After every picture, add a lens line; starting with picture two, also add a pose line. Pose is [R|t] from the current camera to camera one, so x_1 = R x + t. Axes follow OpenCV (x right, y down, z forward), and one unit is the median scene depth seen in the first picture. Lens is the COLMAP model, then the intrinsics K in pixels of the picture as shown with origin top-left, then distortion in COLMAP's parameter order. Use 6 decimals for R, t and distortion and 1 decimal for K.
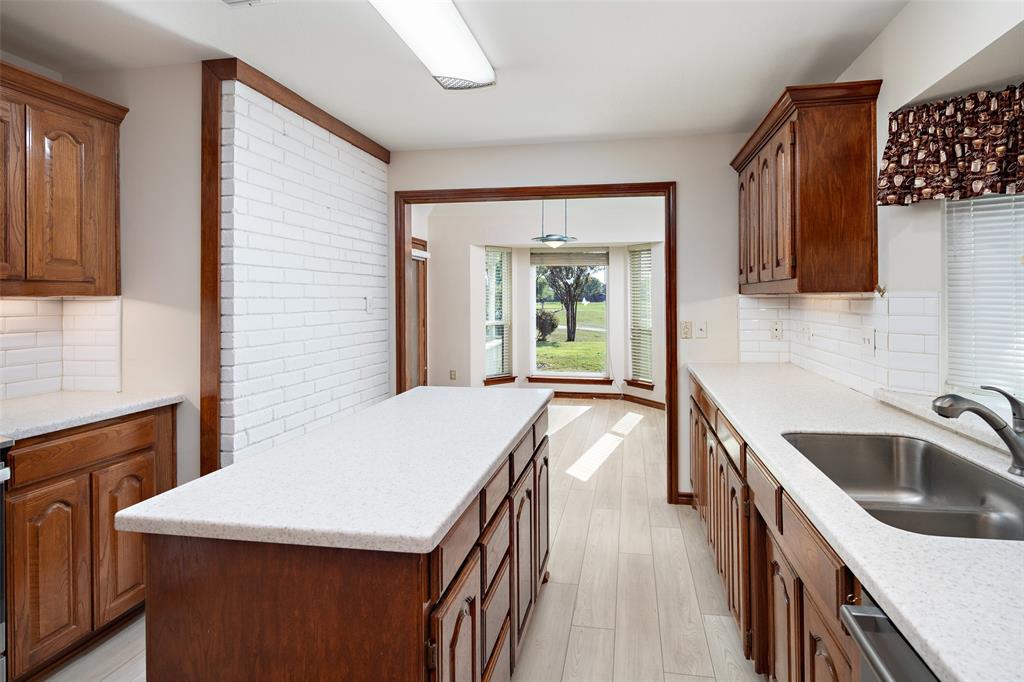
lens RADIAL K [[523.3, 0, 531.8], [0, 523.3, 296.8], [0, 0, 1]] dist [-0.003849, -0.001493]
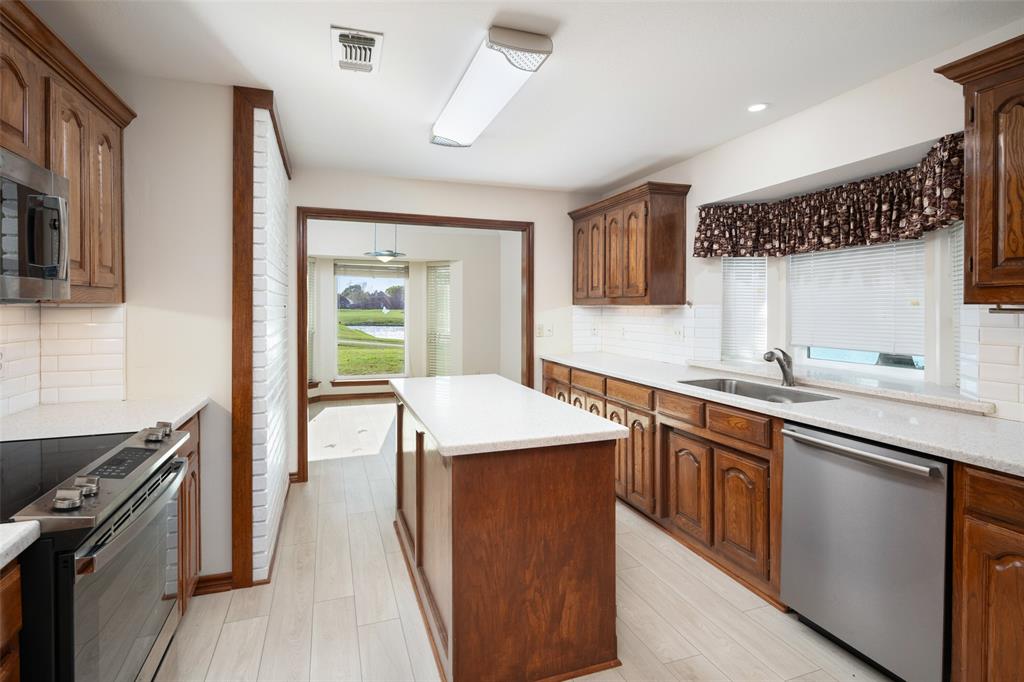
lens RADIAL K [[501.0, 0, 507.8], [0, 501.0, 308.1], [0, 0, 1]] dist [0.000523, -0.000835]
pose [[0.878660, 0.004190, 0.477429, -0.682748], [-0.006618, 0.999972, 0.003405, 0.000160], [-0.477401, -0.006152, 0.878664, -0.199069]]
